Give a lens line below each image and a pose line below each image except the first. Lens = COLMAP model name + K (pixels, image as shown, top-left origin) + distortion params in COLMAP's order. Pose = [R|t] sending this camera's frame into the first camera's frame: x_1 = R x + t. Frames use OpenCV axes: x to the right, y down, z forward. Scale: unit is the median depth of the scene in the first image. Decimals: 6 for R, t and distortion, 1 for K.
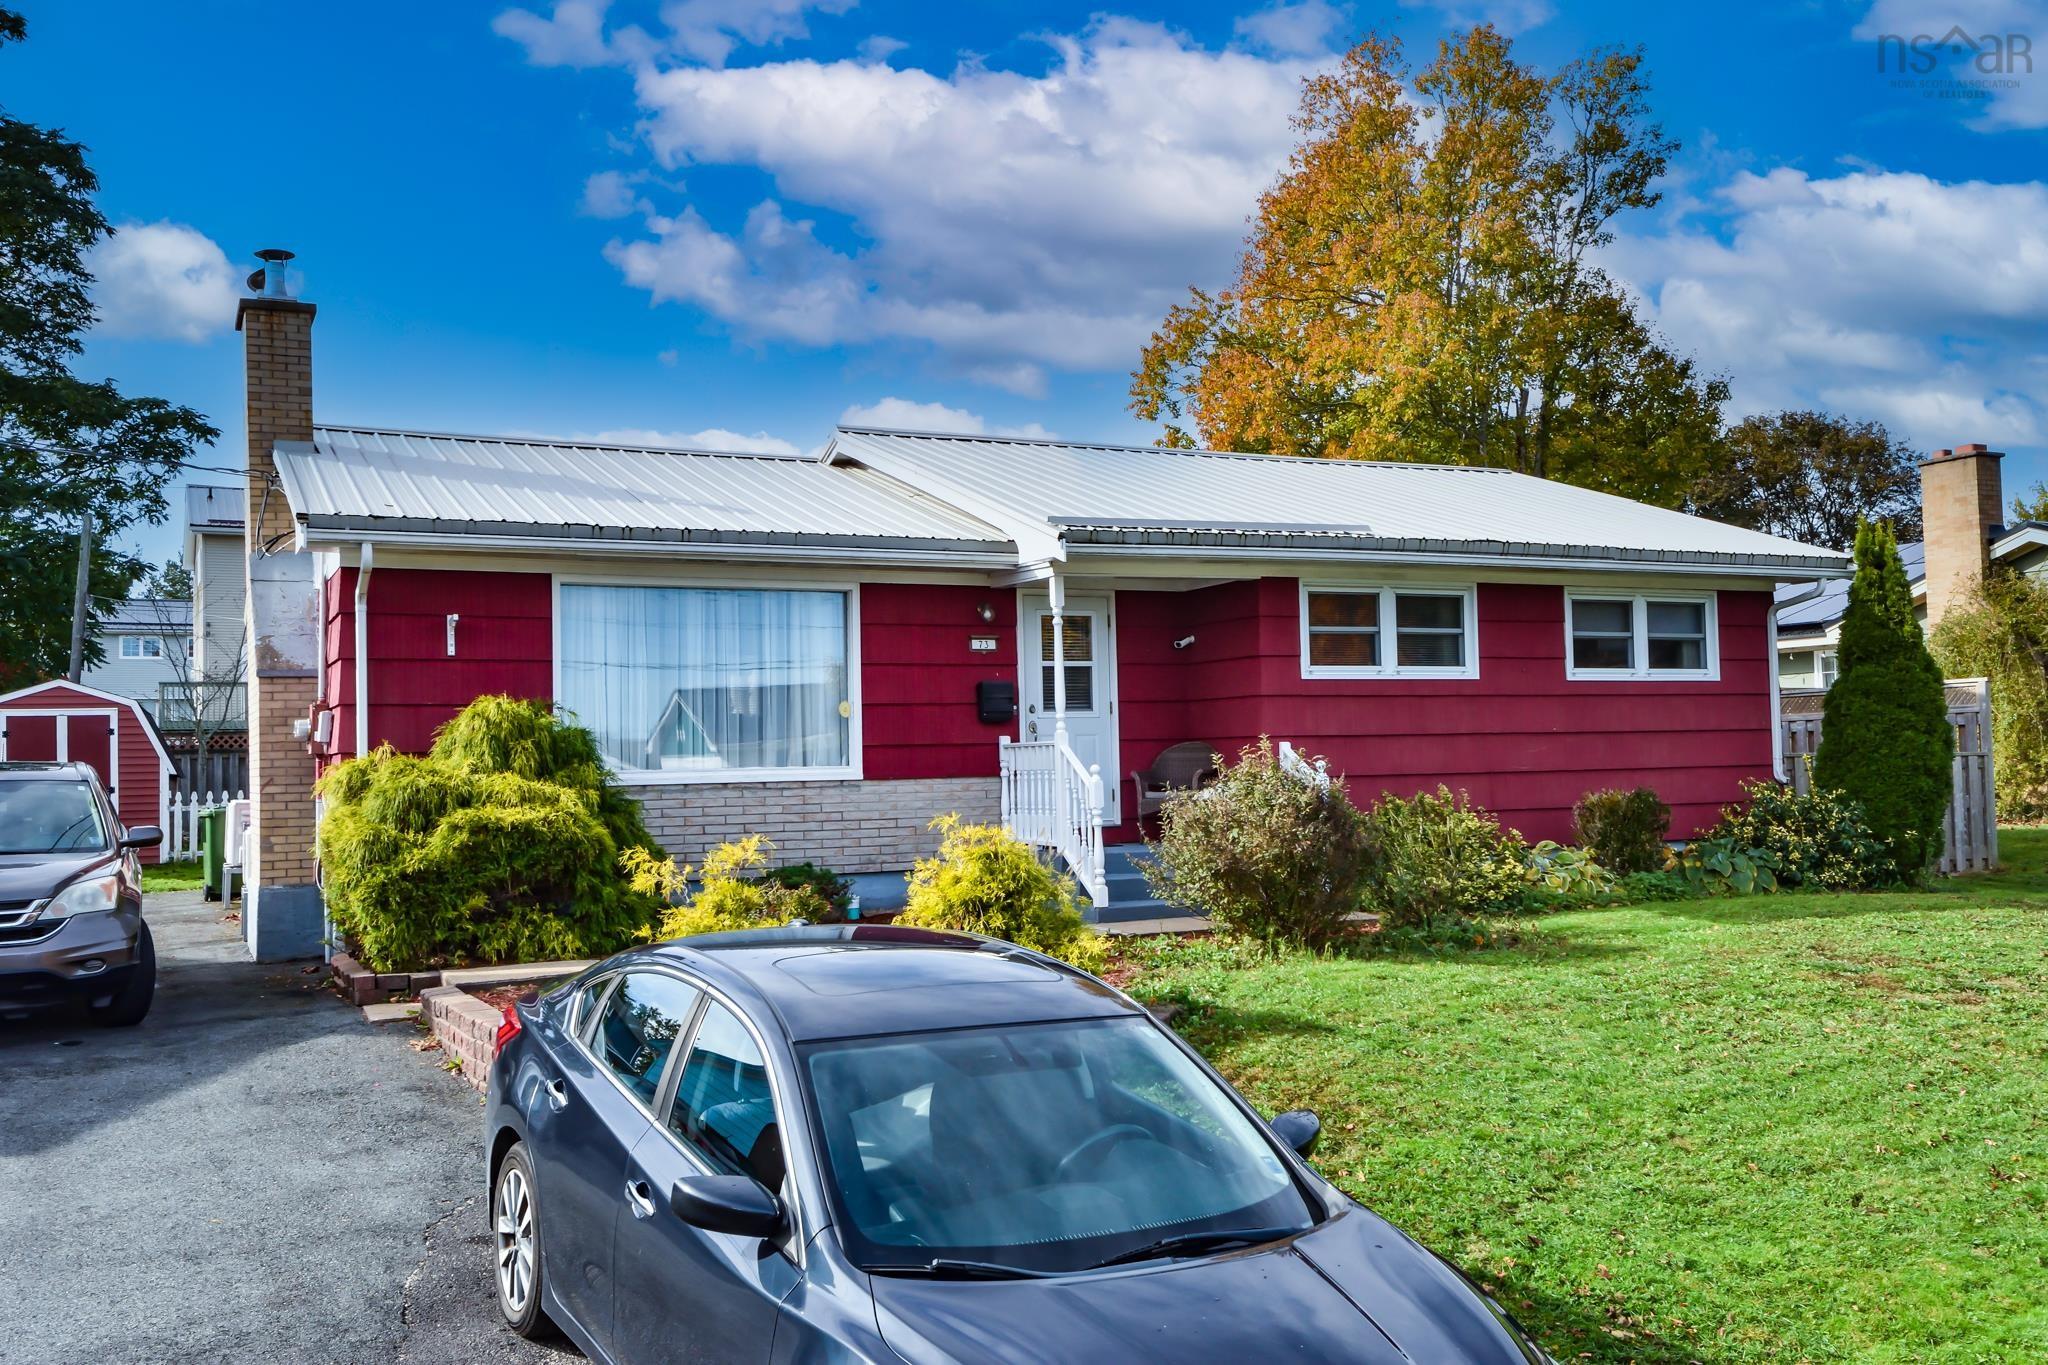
lens RADIAL K [[1769.6, 0, 1023.8], [0, 1769.6, 686.9], [0, 0, 1]] dist [-0.017136, -0.002122]
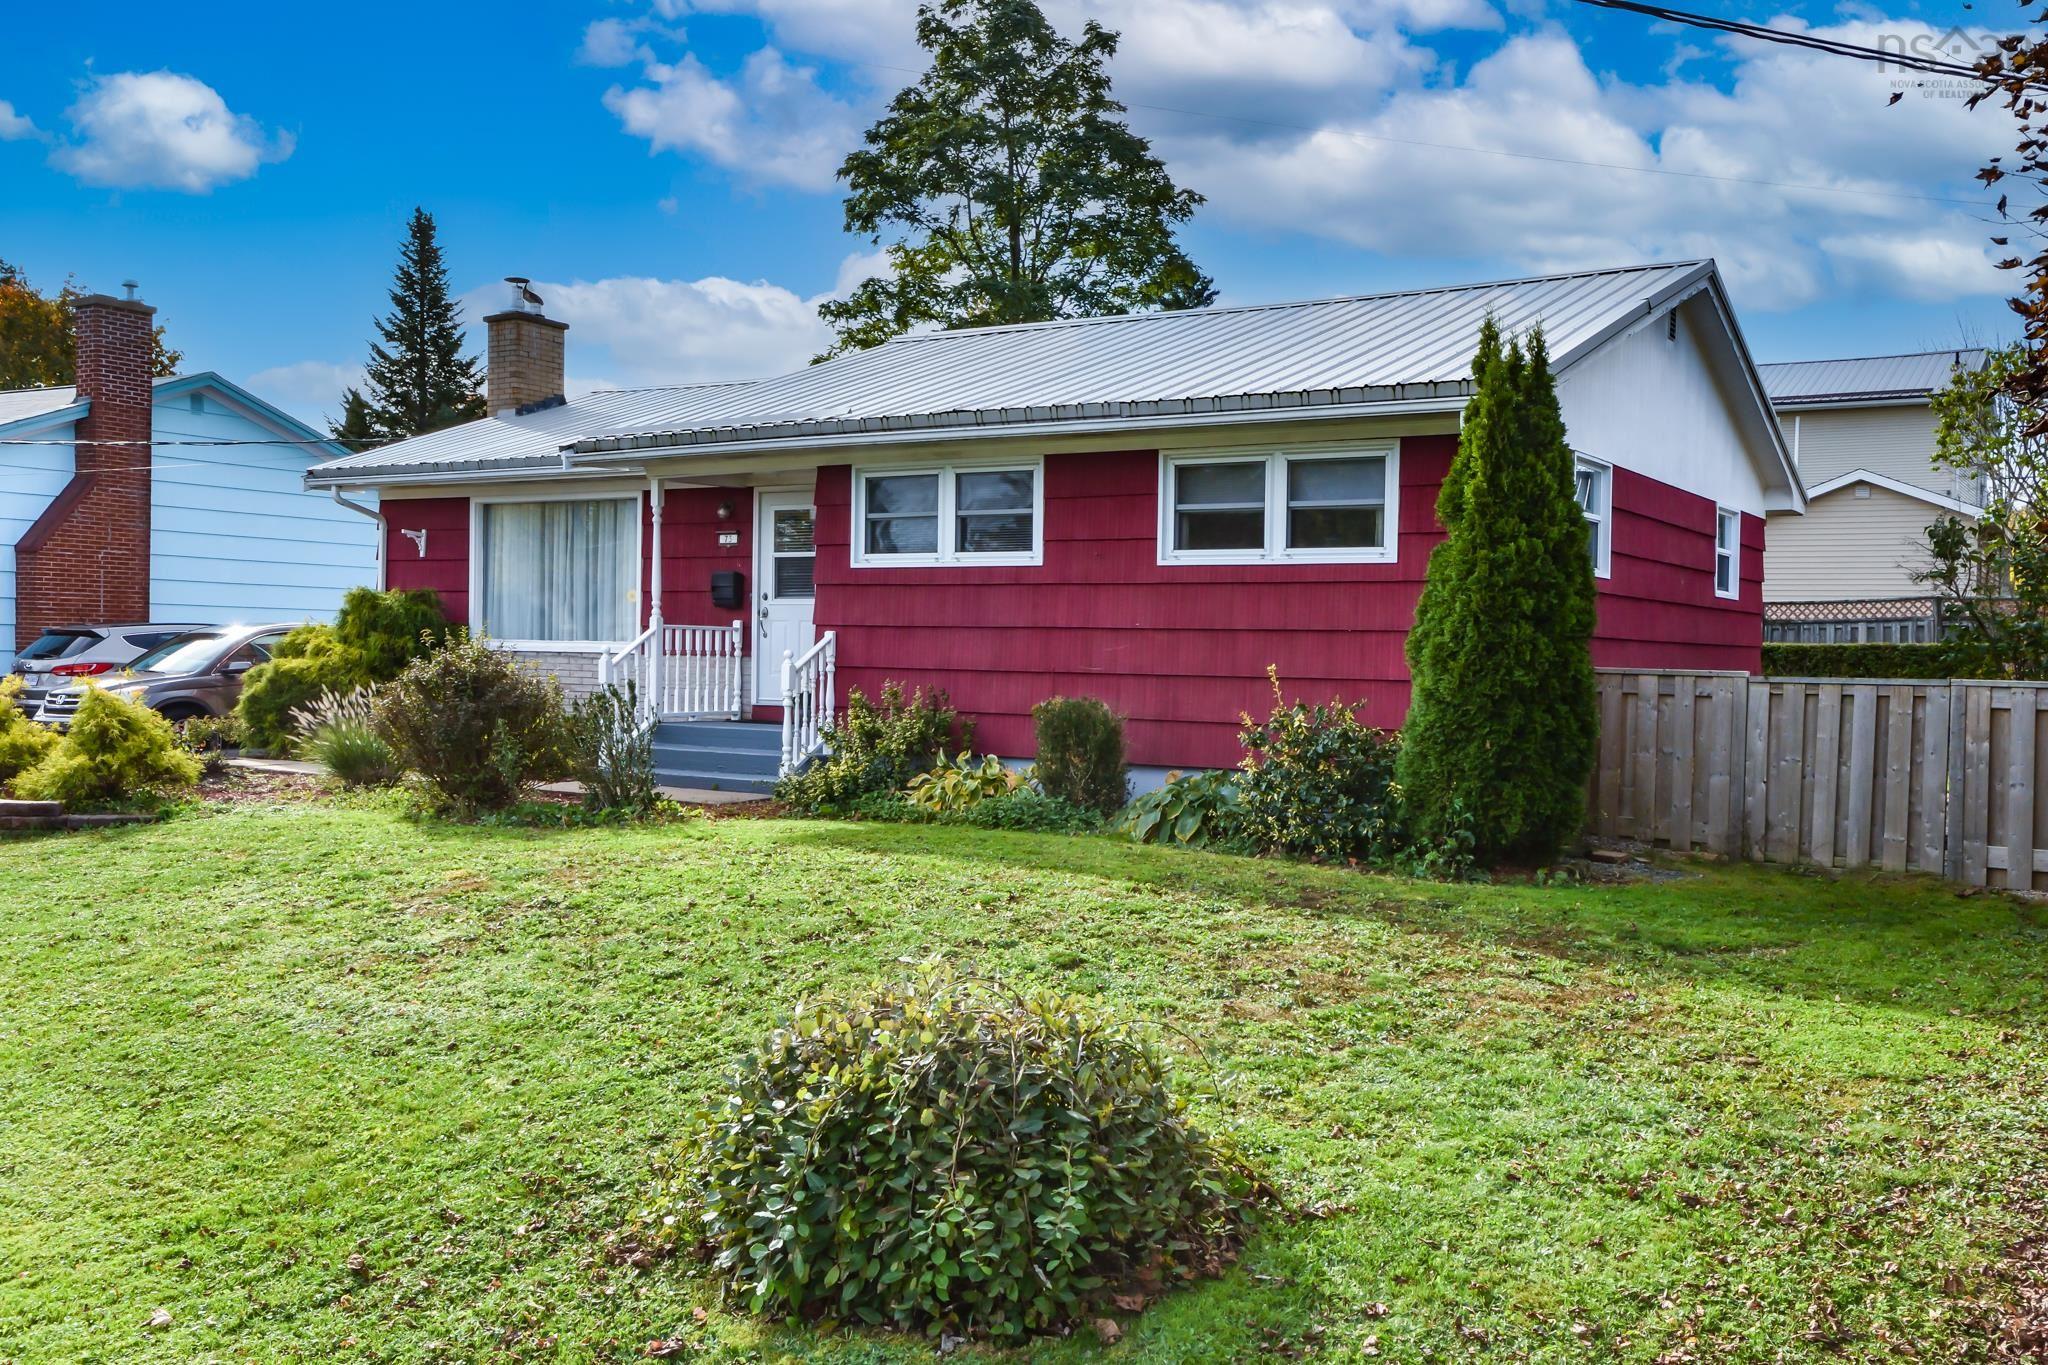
lens RADIAL K [[1977.2, 0, 1024.1], [0, 1977.2, 682.2], [0, 0, 1]] dist [0.020630, 0.000000]
pose [[0.501269, 0.042267, -0.864259, 1.086657], [0.005127, 0.998644, 0.051812, 0.002489], [0.865276, -0.030403, 0.500373, 0.495838]]
